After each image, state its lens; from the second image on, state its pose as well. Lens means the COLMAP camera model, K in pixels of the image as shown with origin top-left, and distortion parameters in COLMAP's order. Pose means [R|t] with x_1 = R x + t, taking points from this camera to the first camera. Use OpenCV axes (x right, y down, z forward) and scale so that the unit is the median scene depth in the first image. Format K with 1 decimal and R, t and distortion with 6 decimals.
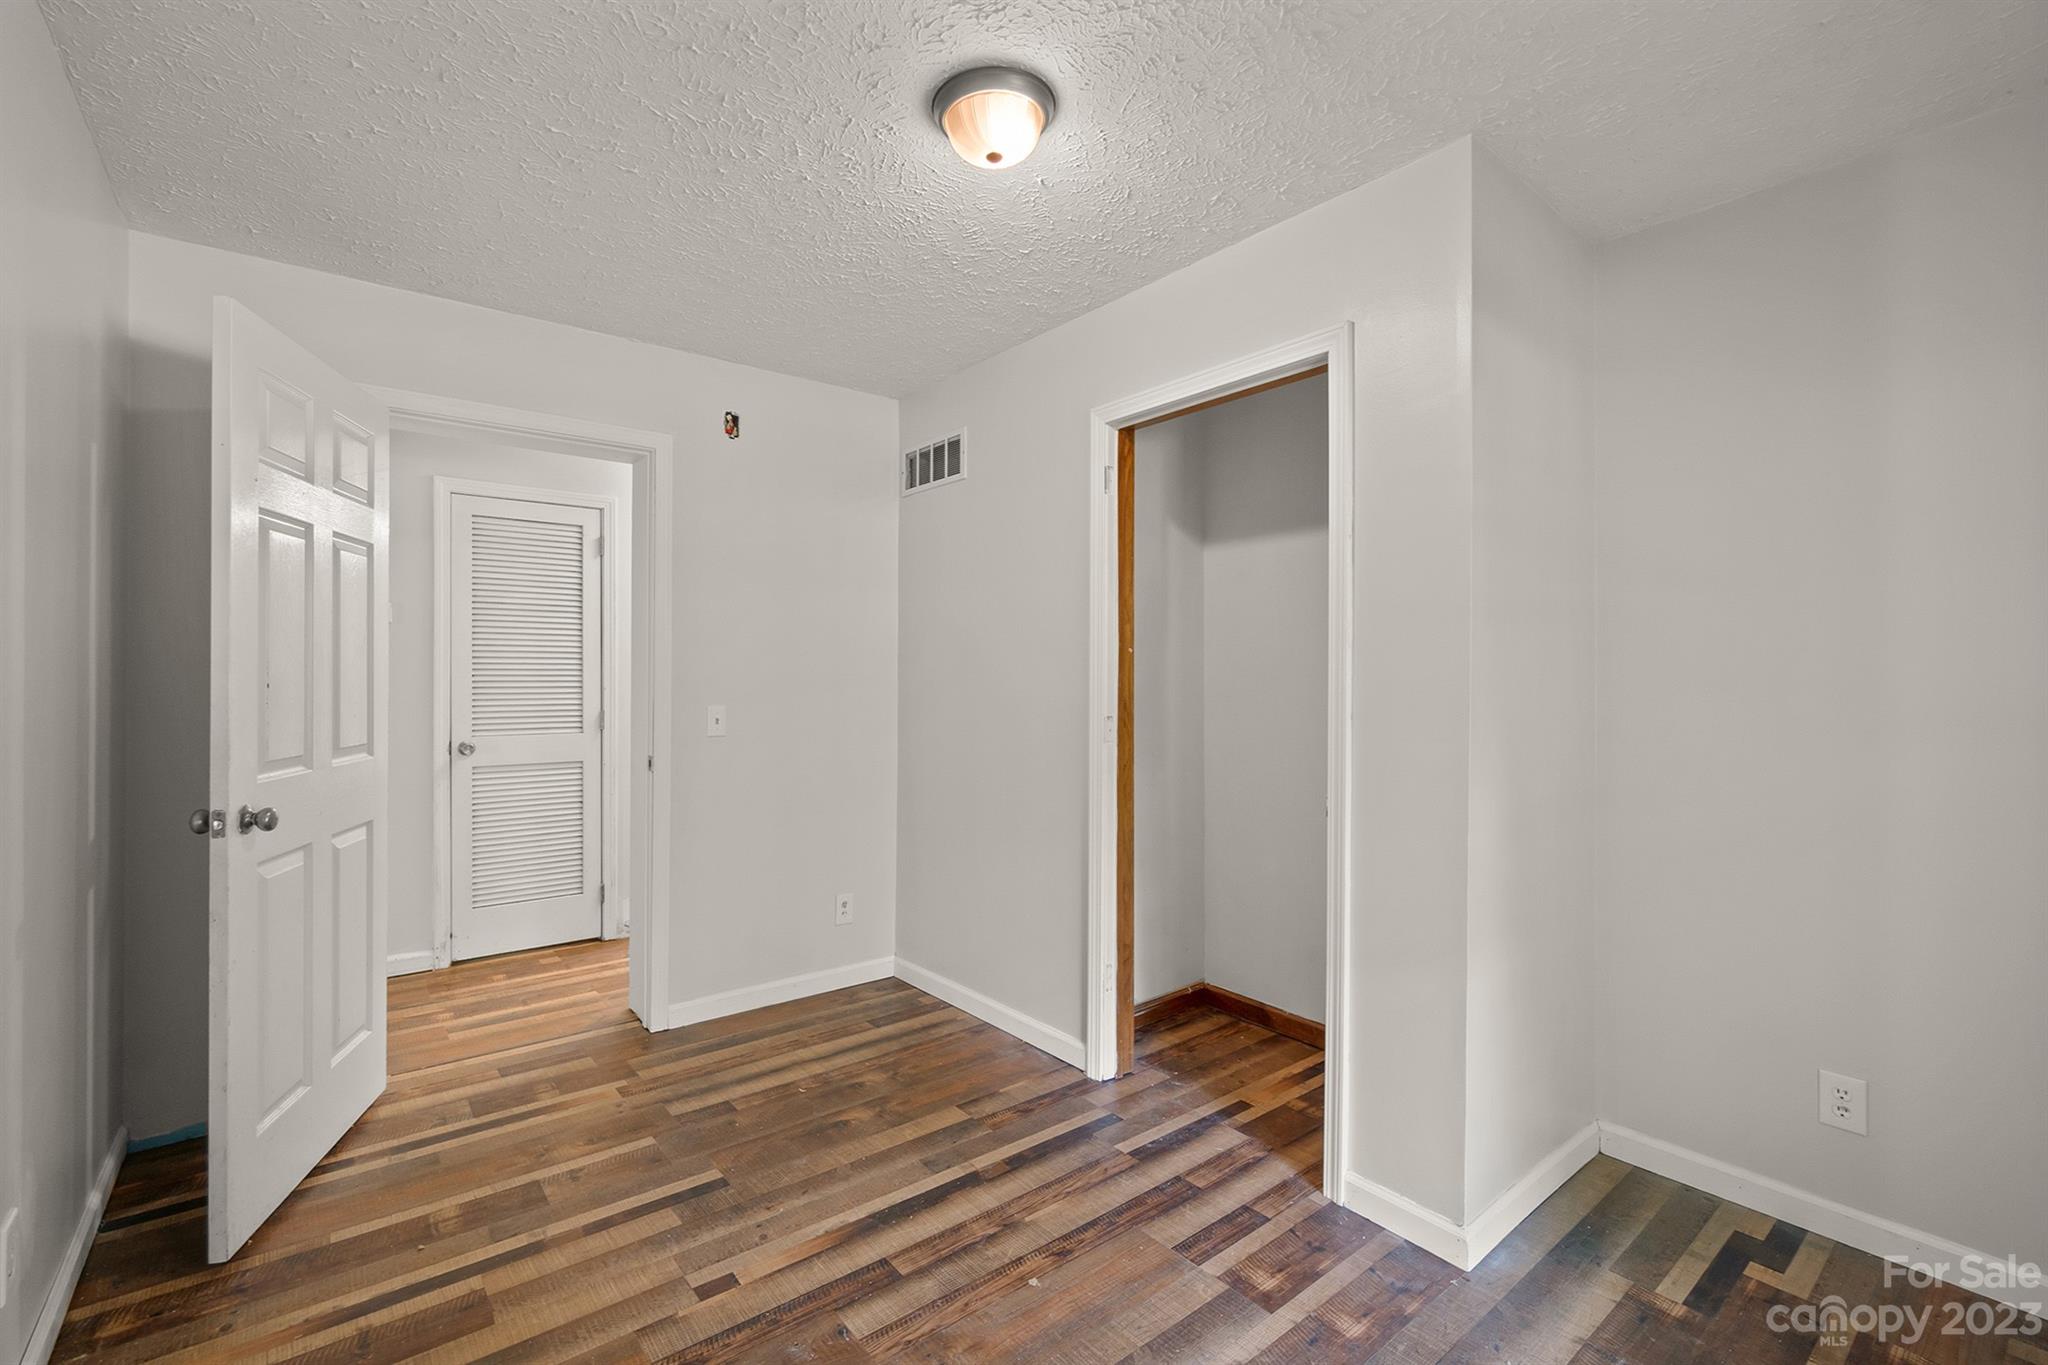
lens RADIAL K [[889.7, 0, 991.1], [0, 889.7, 678.2], [0, 0, 1]] dist [-0.007649, 0.003475]
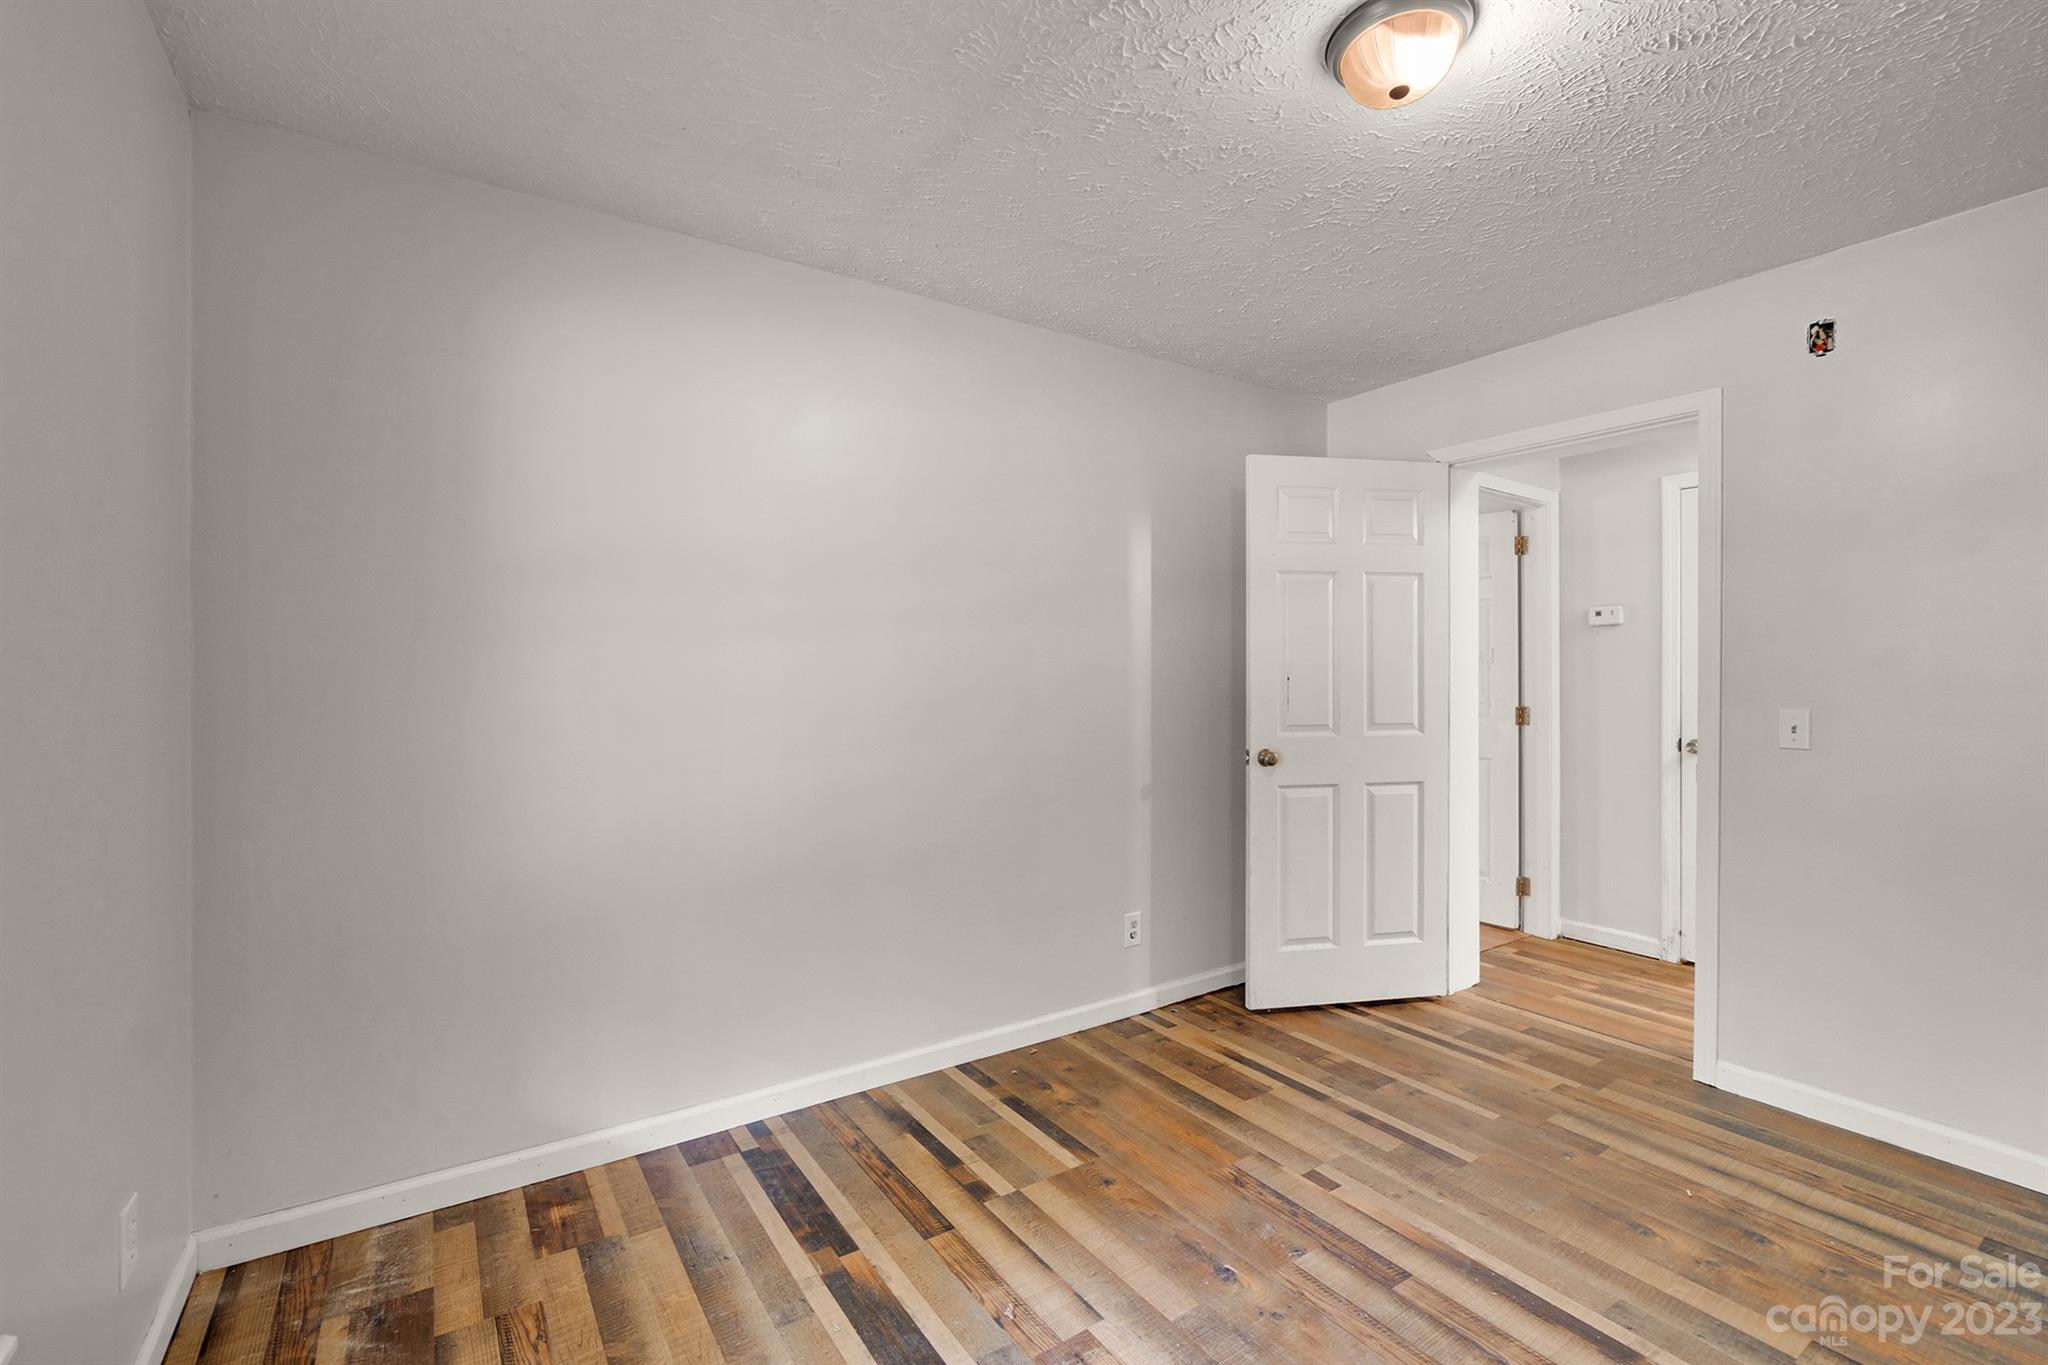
lens RADIAL K [[889.7, 0, 1008.4], [0, 889.7, 677.1], [0, 0, 1]] dist [-0.007649, 0.003475]
pose [[-0.082027, 0.001594, -0.996629, 0.724780], [-0.001079, 0.999998, 0.001689, 0.002909], [0.996630, 0.001214, -0.082025, 0.532249]]
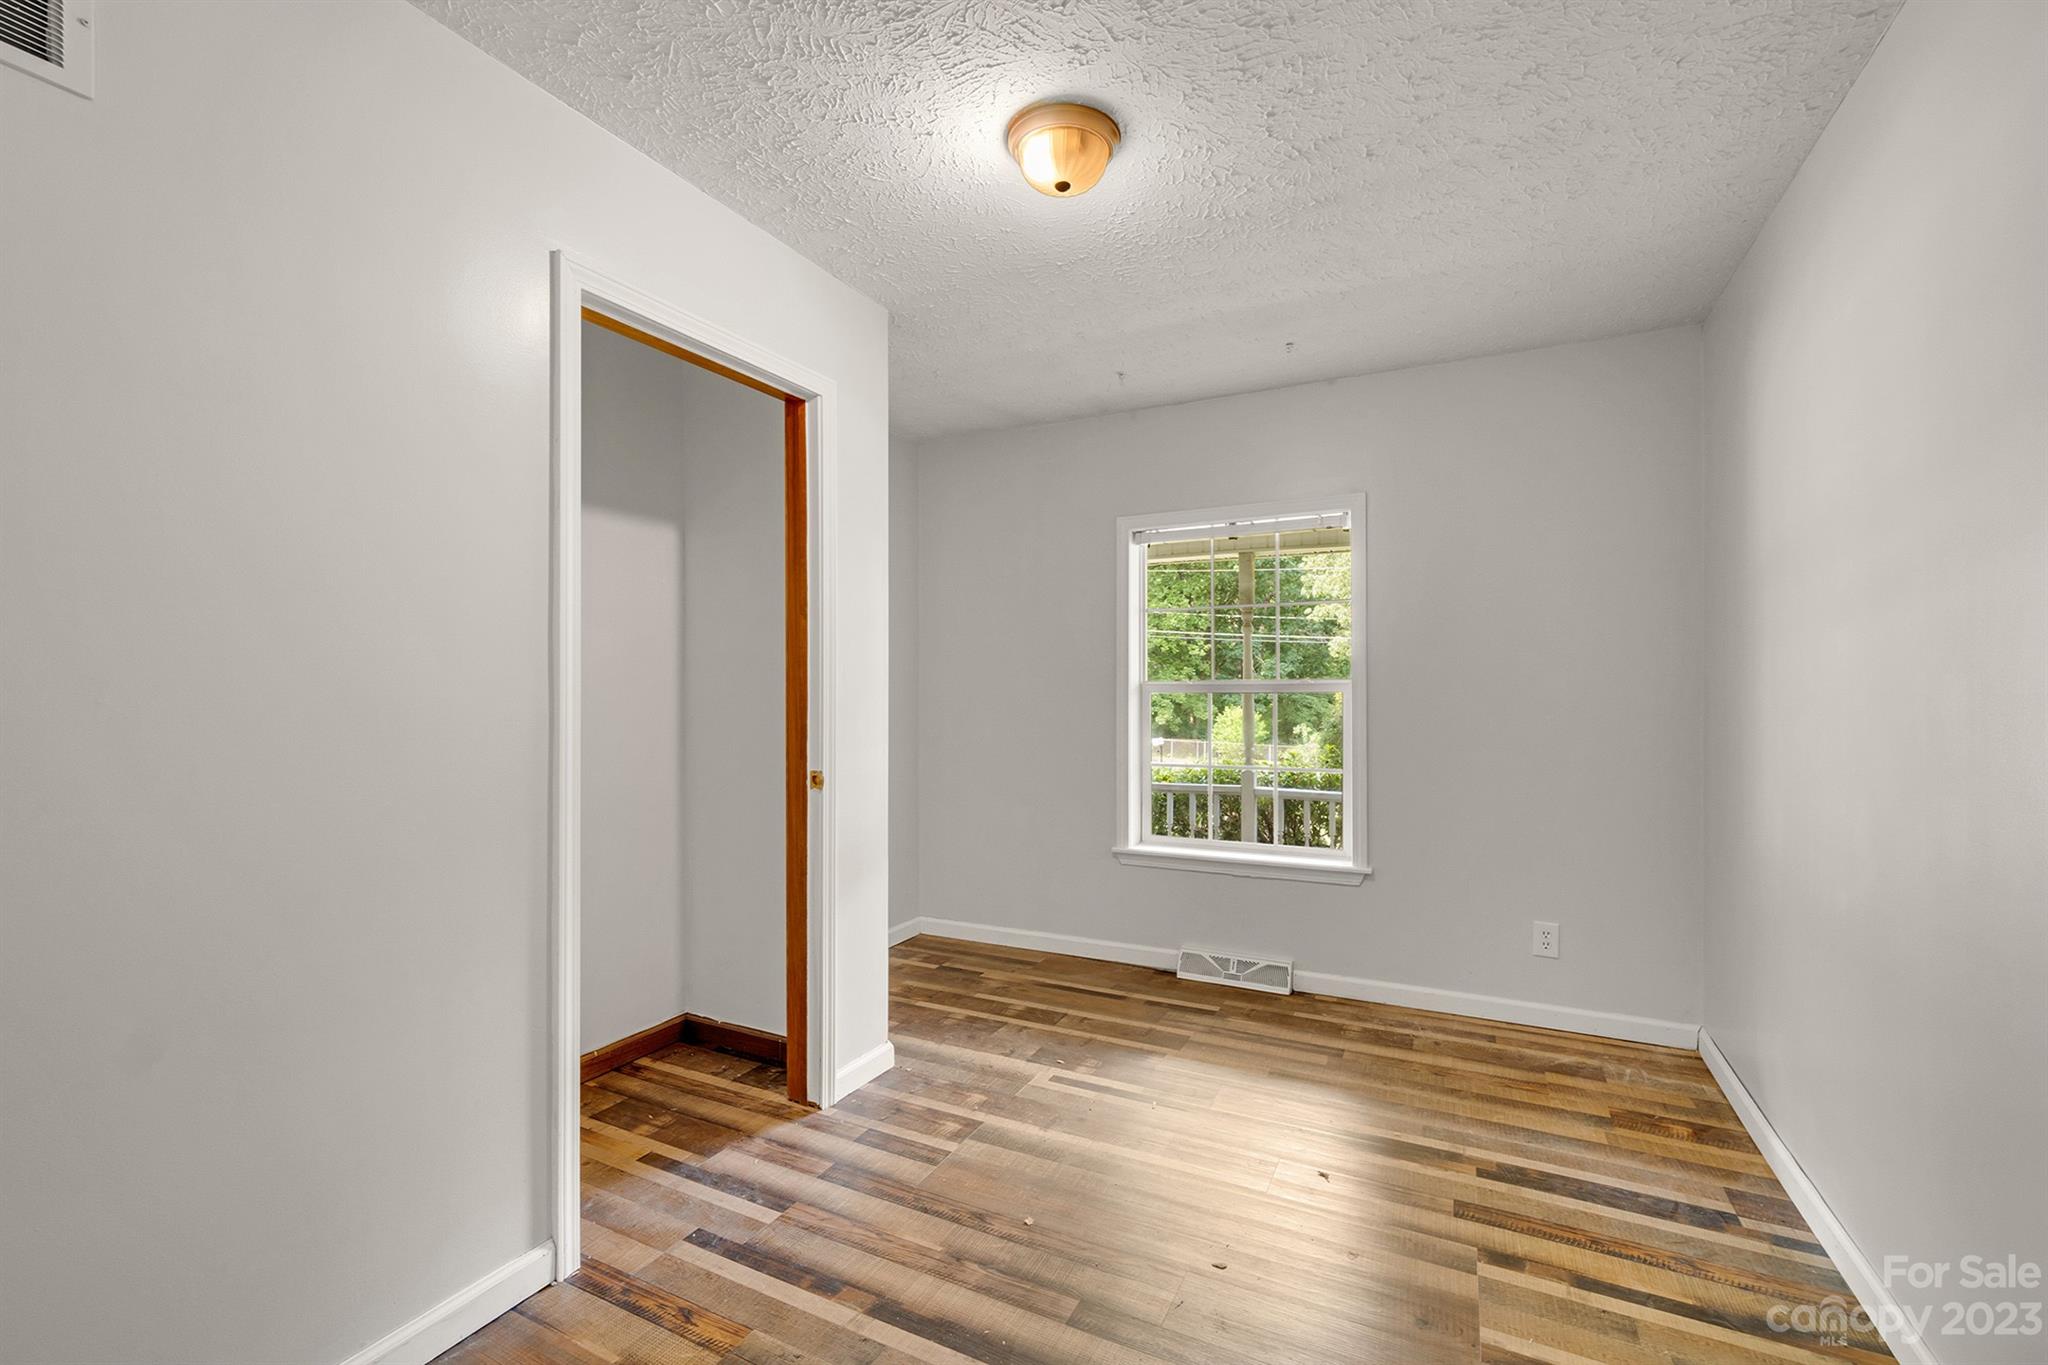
lens RADIAL K [[889.7, 0, 1023.2], [0, 889.7, 681.2], [0, 0, 1]] dist [-0.007649, 0.003475]
pose [[-0.431028, -0.003428, 0.902332, -0.744930], [-0.005796, 0.999983, 0.001030, 0.010147], [-0.902320, -0.004786, -0.431040, 1.180837]]
